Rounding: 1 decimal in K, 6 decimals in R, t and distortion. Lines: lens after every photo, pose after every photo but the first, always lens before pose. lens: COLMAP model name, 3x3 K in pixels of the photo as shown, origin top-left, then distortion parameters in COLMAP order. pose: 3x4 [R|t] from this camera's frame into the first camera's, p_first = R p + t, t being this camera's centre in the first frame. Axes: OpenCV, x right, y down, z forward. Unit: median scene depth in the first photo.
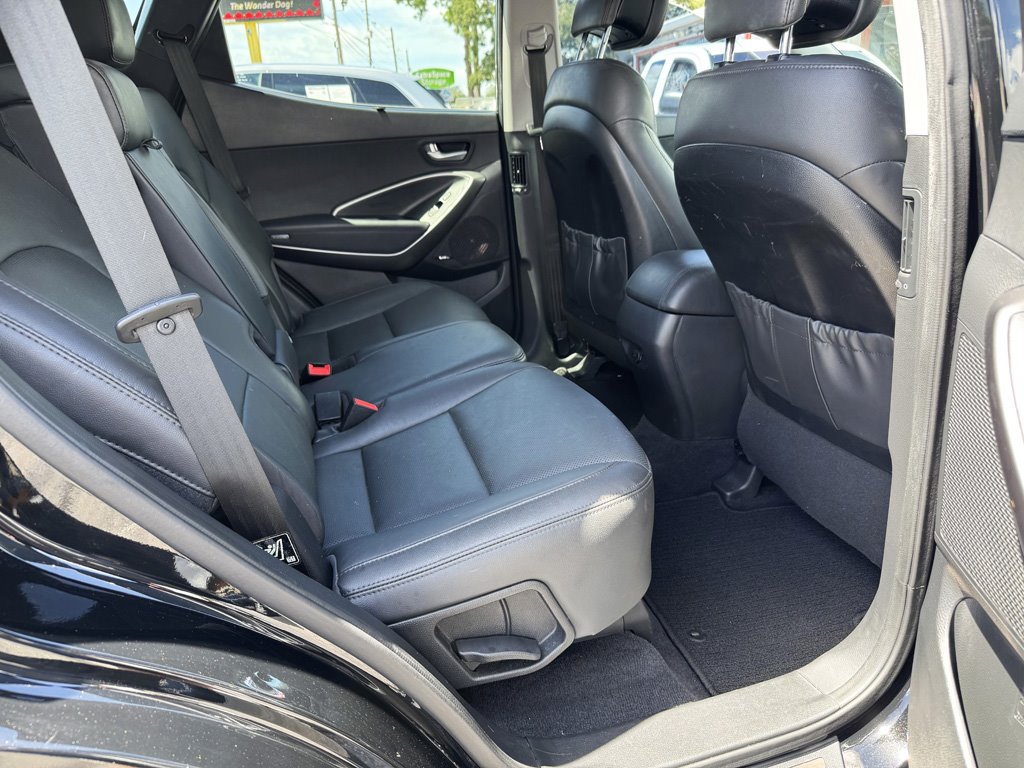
lens RADIAL K [[732.9, 0, 512.0], [0, 732.9, 384.0], [0, 0, 1]] dist [0.091148, -0.133433]
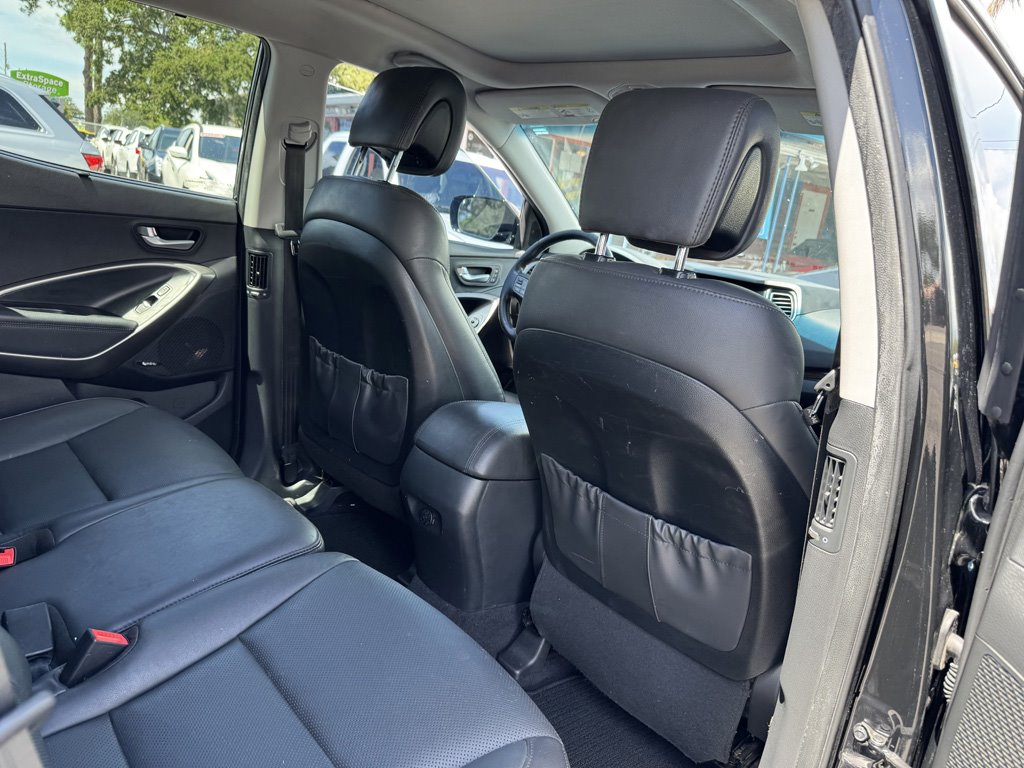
lens RADIAL K [[732.9, 0, 512.0], [0, 732.9, 384.0], [0, 0, 1]] dist [0.091148, -0.133433]
pose [[0.880788, 0.064649, 0.469078, -0.136921], [-0.026980, 0.995878, -0.086592, -0.103262], [-0.472742, 0.063614, 0.878902, 0.131629]]
